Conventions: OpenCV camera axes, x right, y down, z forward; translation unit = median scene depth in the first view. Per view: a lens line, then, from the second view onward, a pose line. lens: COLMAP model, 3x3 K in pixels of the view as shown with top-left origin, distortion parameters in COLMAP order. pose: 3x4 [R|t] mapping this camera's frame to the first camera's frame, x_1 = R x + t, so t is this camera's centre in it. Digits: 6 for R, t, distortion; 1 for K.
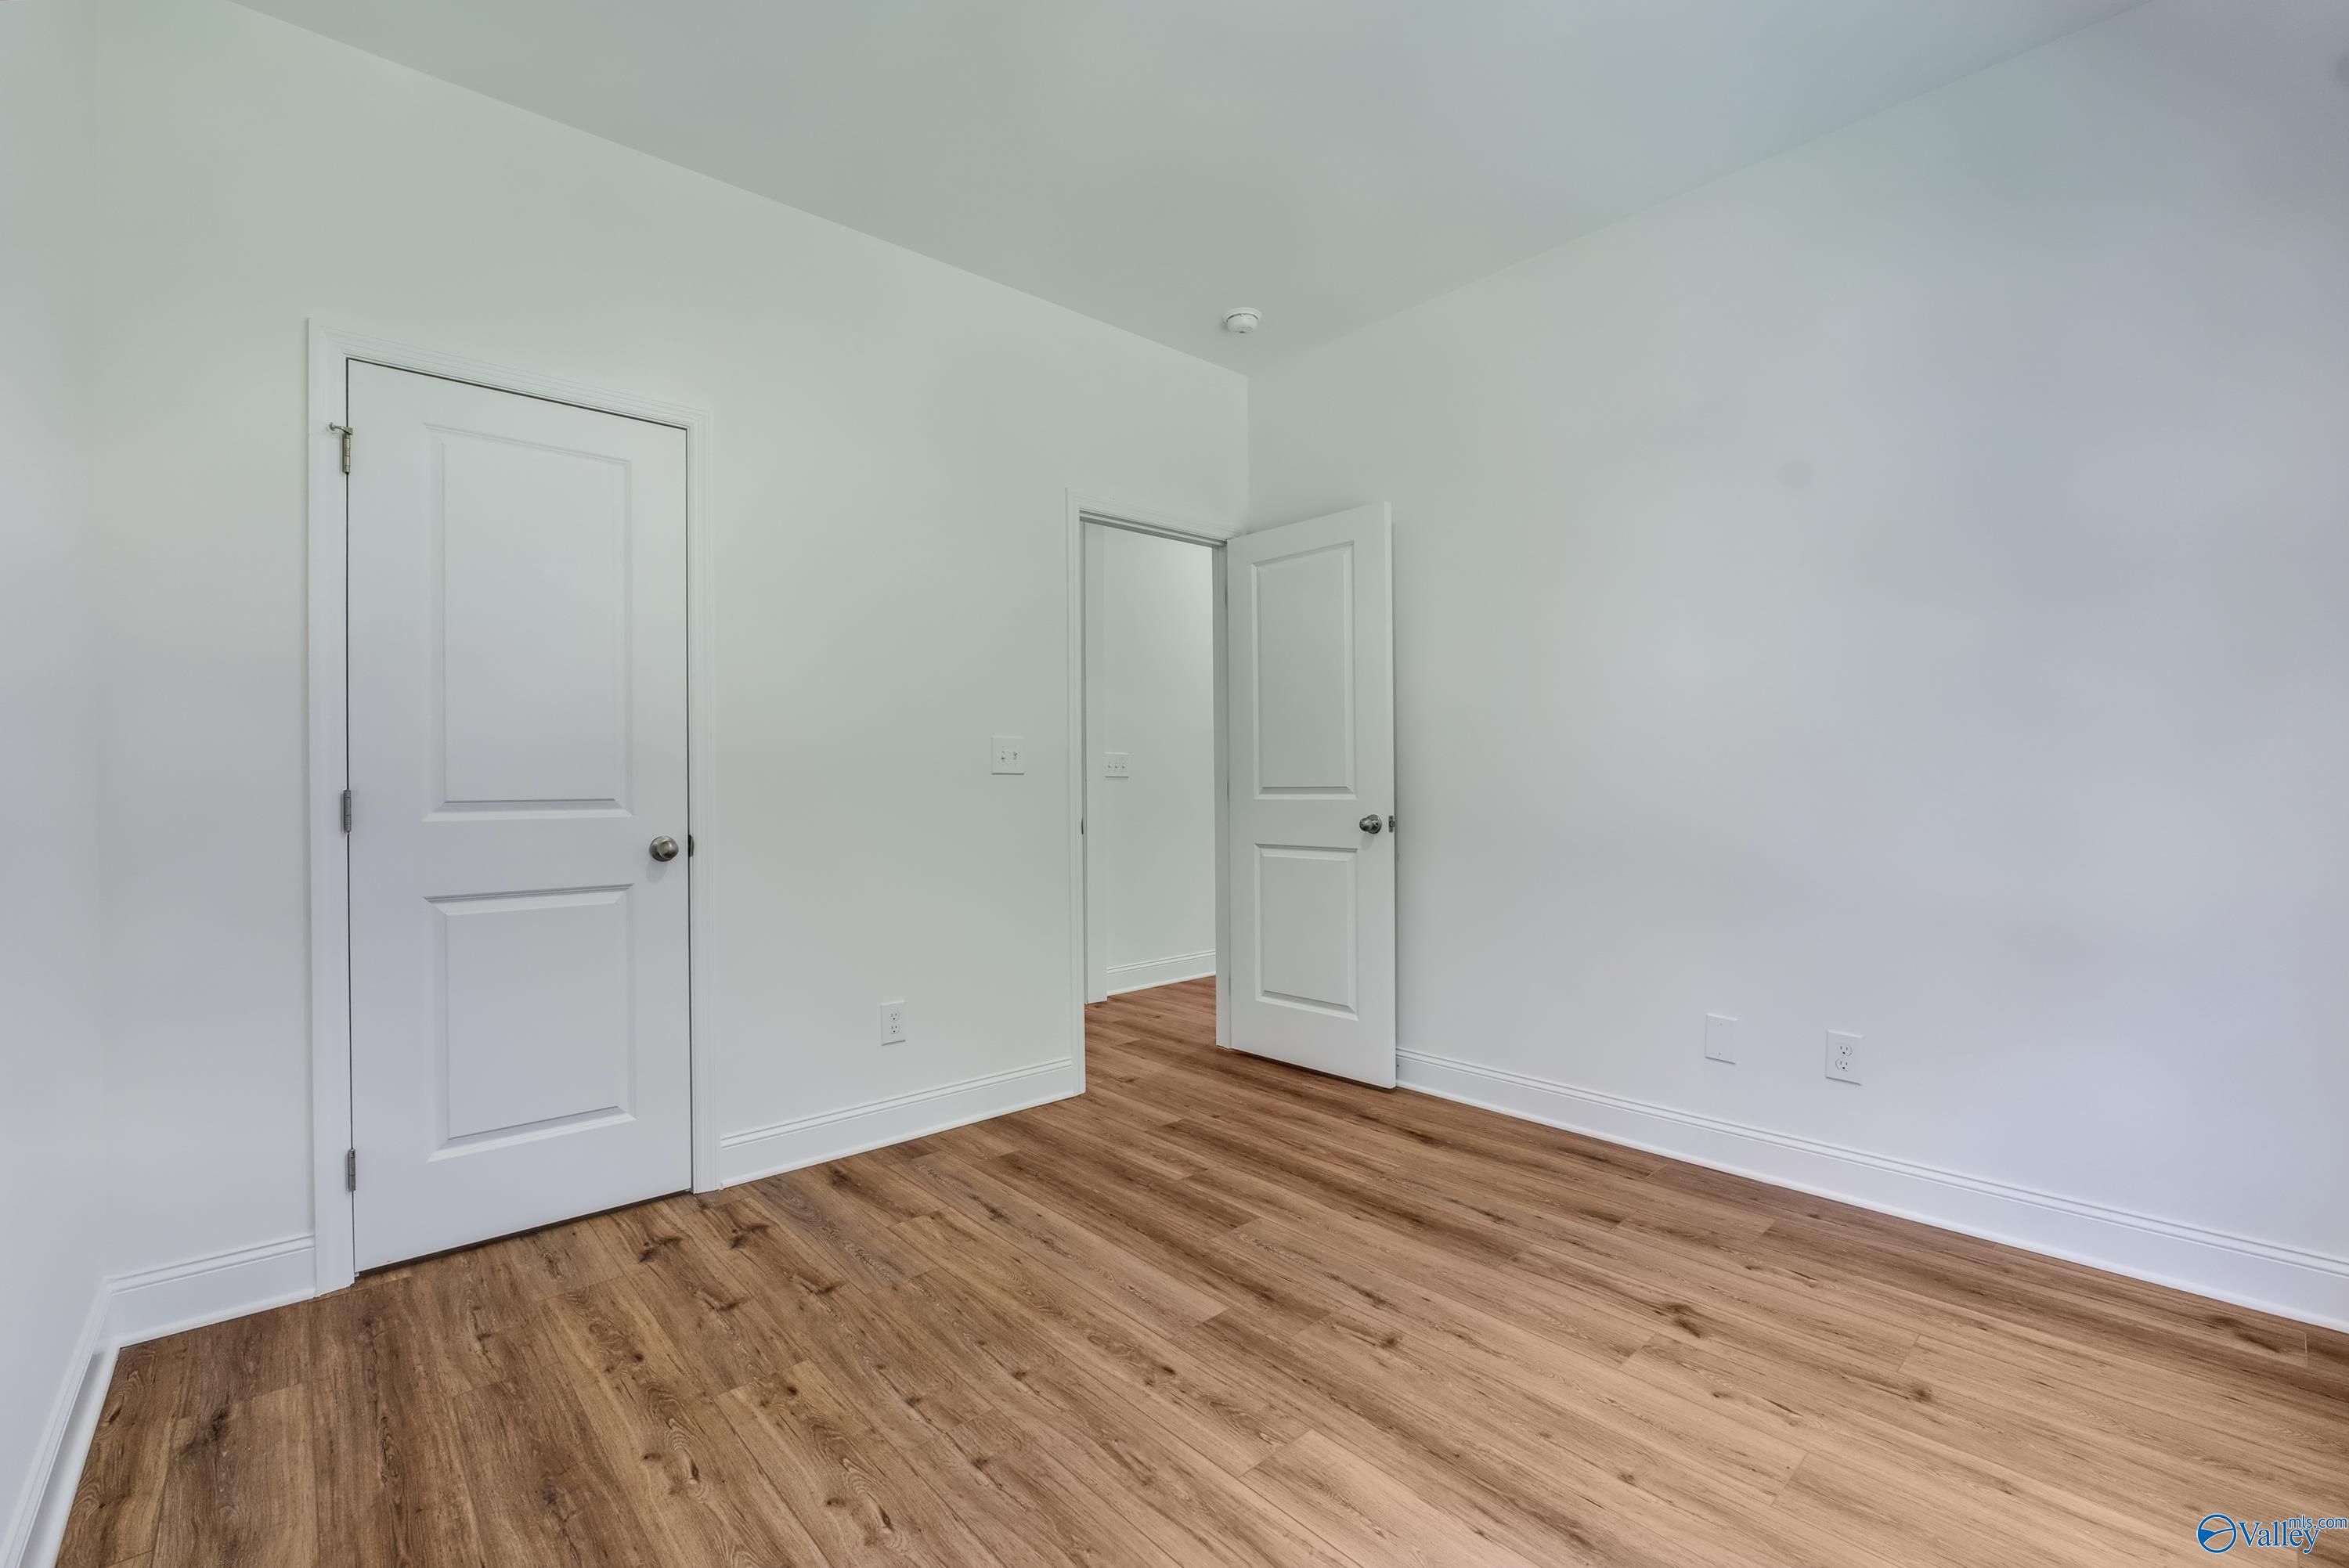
lens RADIAL K [[1819.6, 0, 1174.6], [0, 1819.6, 786.6], [0, 0, 1]] dist [-0.002834, -0.014932]
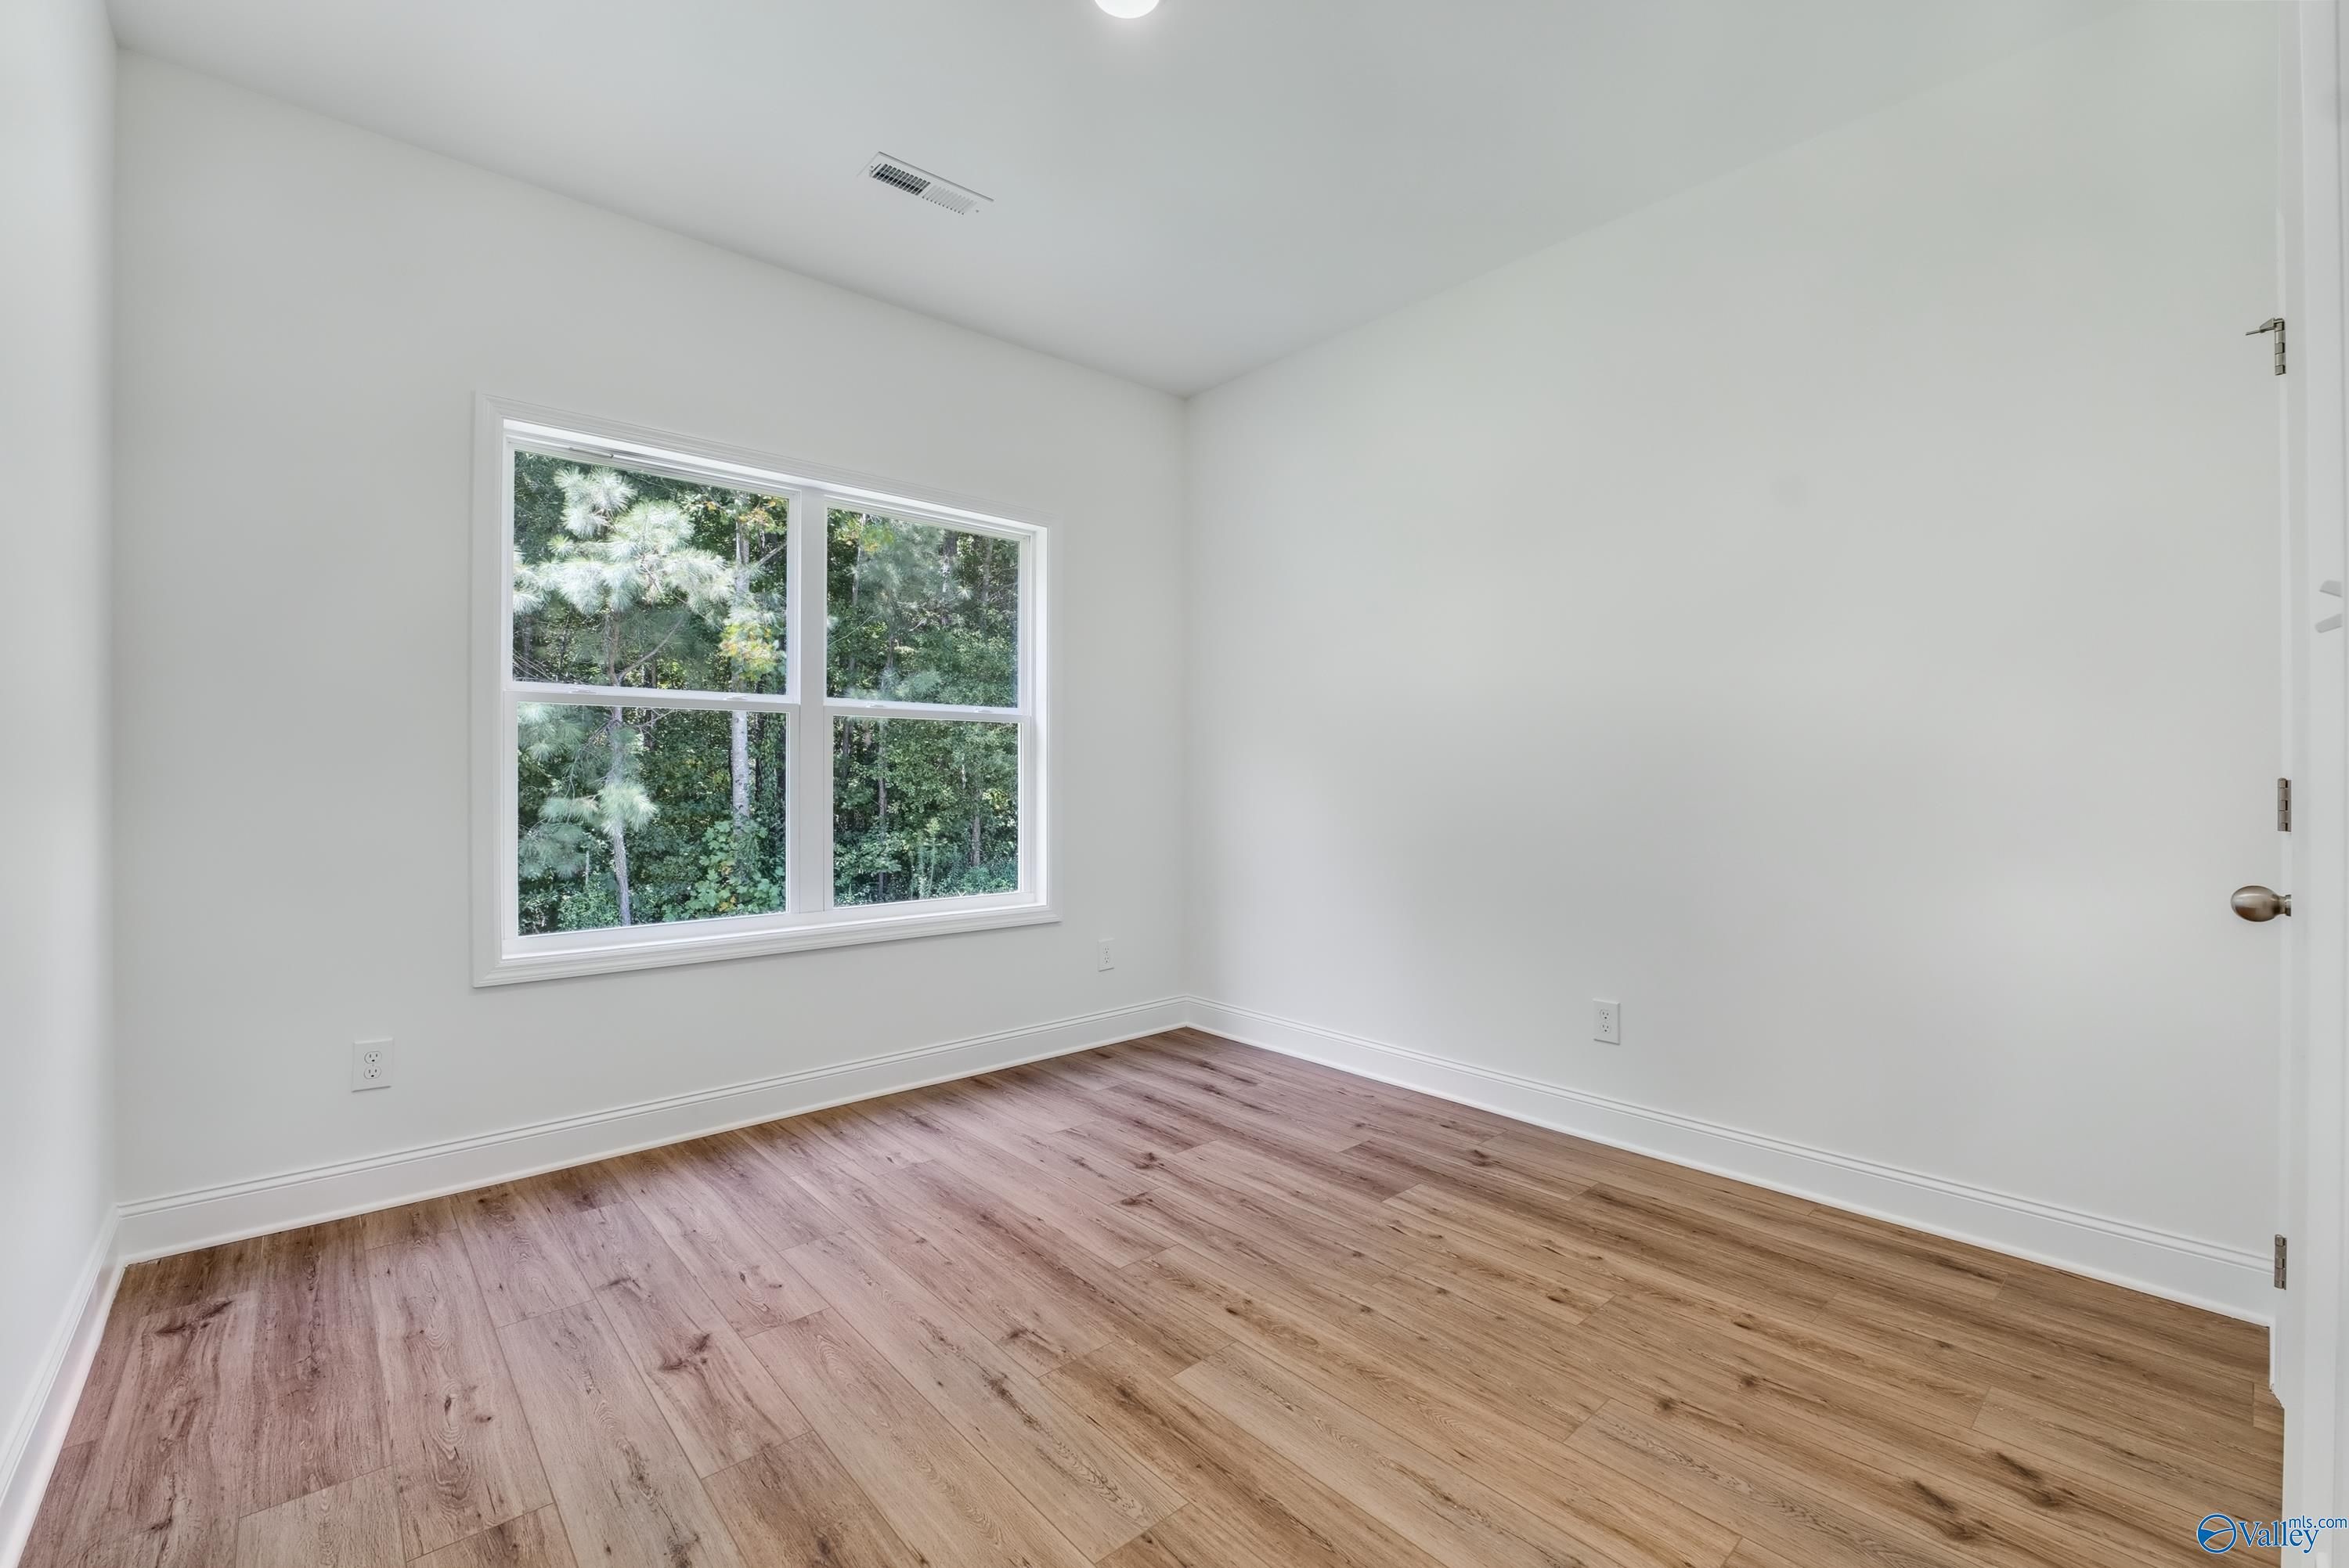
lens RADIAL K [[1819.6, 0, 1176.3], [0, 1819.6, 782.3], [0, 0, 1]] dist [-0.002834, -0.014932]
pose [[-0.999951, 0.009897, 0.000789, 0.025151], [0.009900, 0.999943, 0.004100, -0.004489], [-0.000749, 0.004108, -0.999991, 1.987659]]
